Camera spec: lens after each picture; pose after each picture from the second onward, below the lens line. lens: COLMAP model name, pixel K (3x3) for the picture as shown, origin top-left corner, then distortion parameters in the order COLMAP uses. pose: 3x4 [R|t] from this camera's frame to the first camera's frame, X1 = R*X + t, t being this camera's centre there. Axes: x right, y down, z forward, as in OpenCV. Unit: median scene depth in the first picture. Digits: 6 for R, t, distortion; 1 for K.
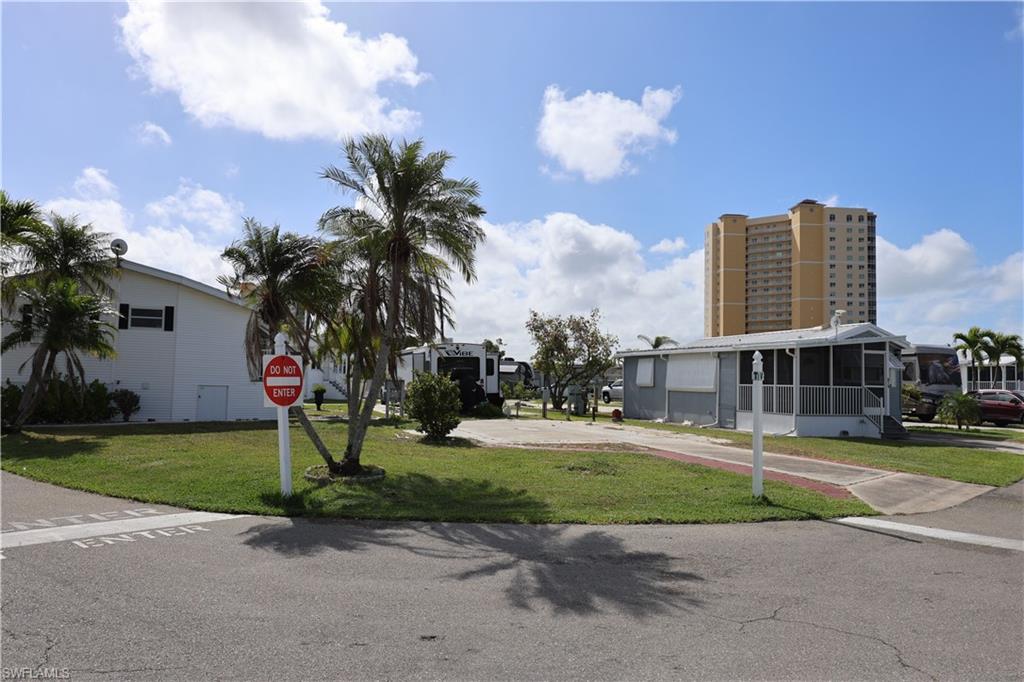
lens RADIAL K [[742.7, 0, 516.0], [0, 742.7, 345.4], [0, 0, 1]] dist [-0.009214, 0.004099]
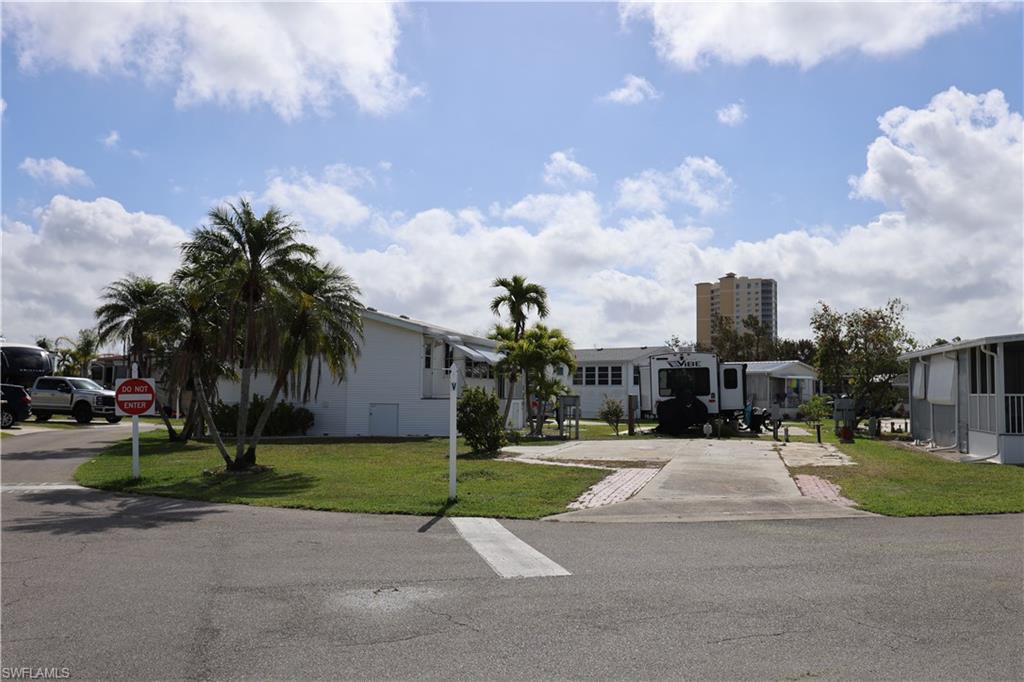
lens RADIAL K [[928.3, 0, 516.6], [0, 928.3, 341.7], [0, 0, 1]] dist [-0.009924, 0.002732]
pose [[0.841915, -0.047772, -0.537492, 0.388021], [0.040102, 0.998858, -0.025963, 0.005608], [0.538118, 0.000304, 0.842869, -0.027719]]
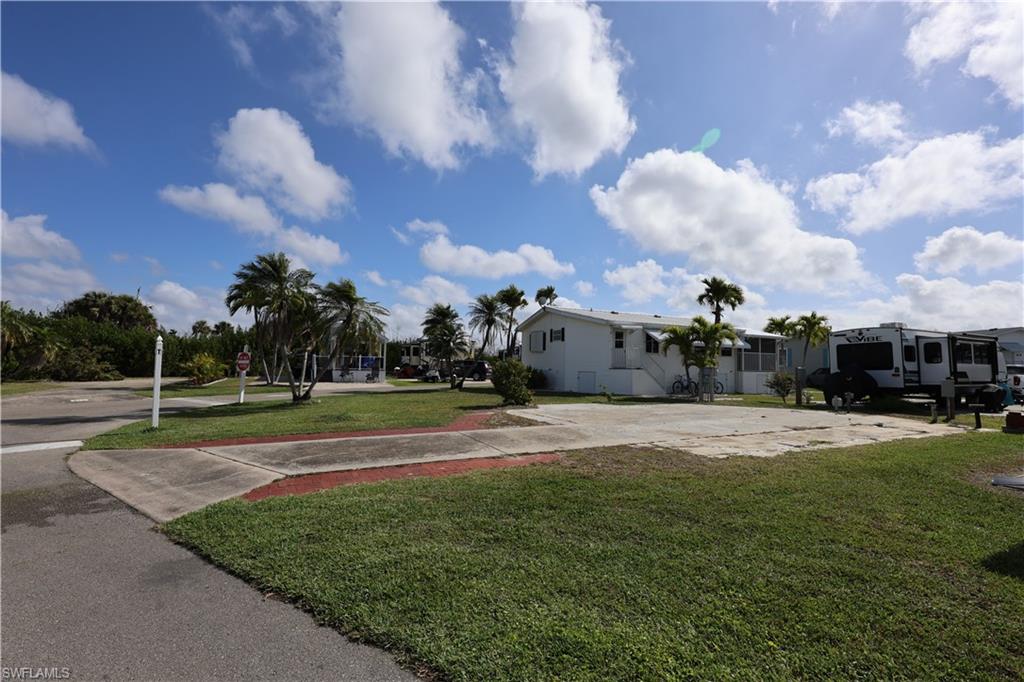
lens RADIAL K [[453.3, 0, 507.6], [0, 453.3, 342.7], [0, 0, 1]] dist [0.004168, 0.000718]
pose [[0.119640, -0.067437, -0.990524, 0.477282], [0.037119, 0.997297, -0.063415, 0.038293], [0.992123, -0.029180, 0.121820, 0.560068]]
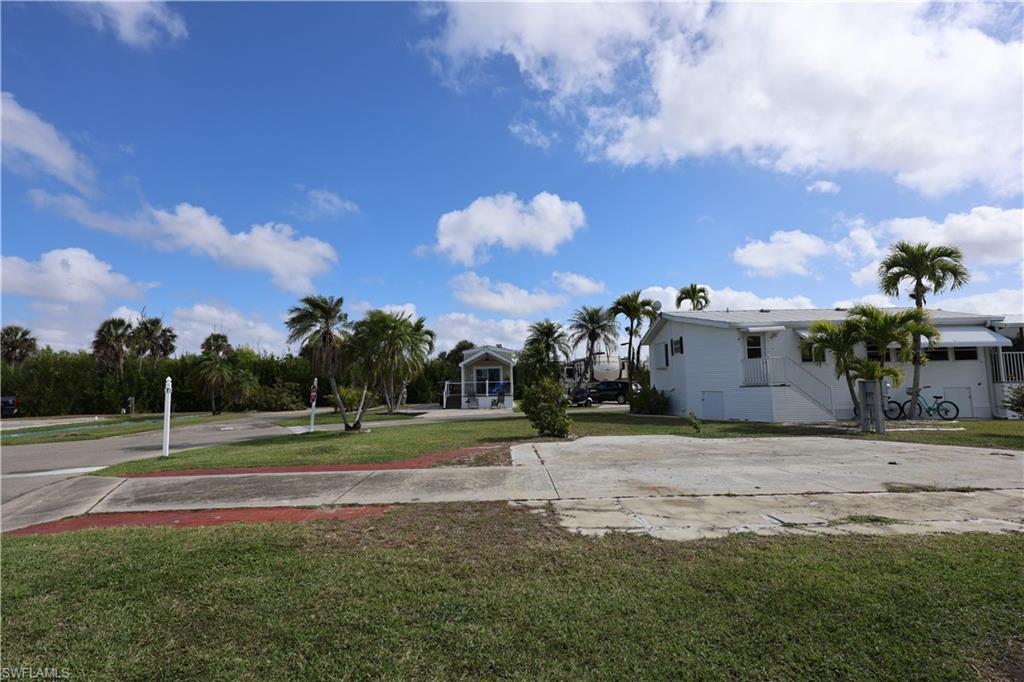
lens RADIAL K [[484.7, 0, 507.2], [0, 484.7, 341.7], [0, 0, 1]] dist [0.004191, 0.000126]
pose [[-0.328163, -0.100842, -0.939223, 0.410999], [0.061928, 0.989850, -0.127915, 0.043912], [0.942589, -0.100142, -0.318587, 0.755089]]
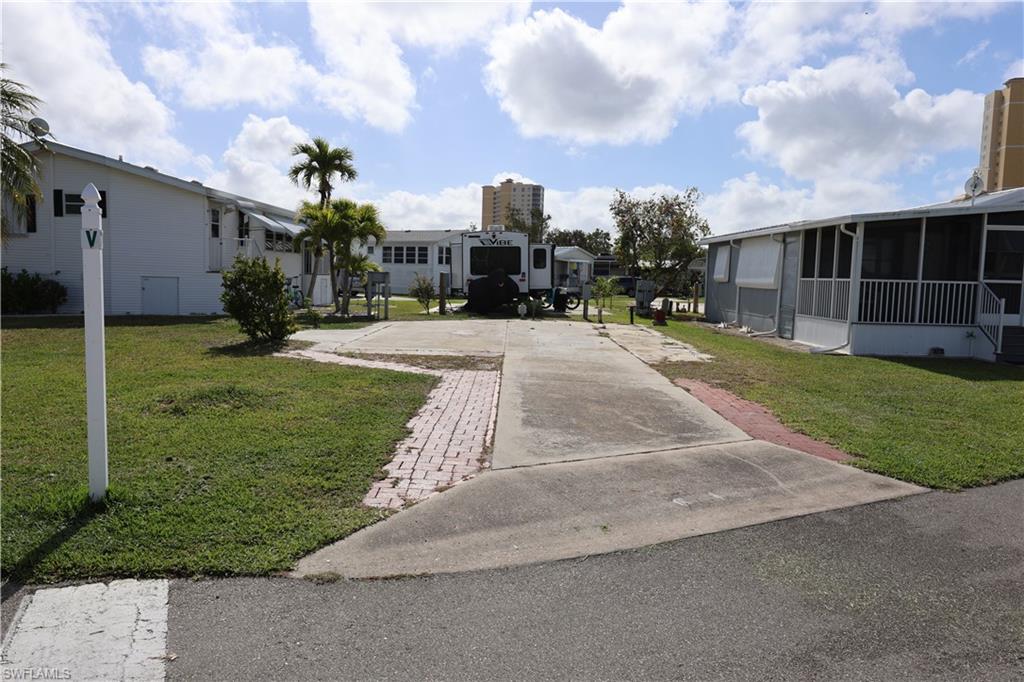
lens RADIAL K [[723.8, 0, 511.9], [0, 723.8, 345.7], [0, 0, 1]] dist [0.002723, -0.009080]
pose [[0.944815, 0.033167, -0.325921, 0.246981], [0.012294, 0.990571, 0.136446, 0.017009], [0.327374, -0.132923, 0.935499, 0.226741]]
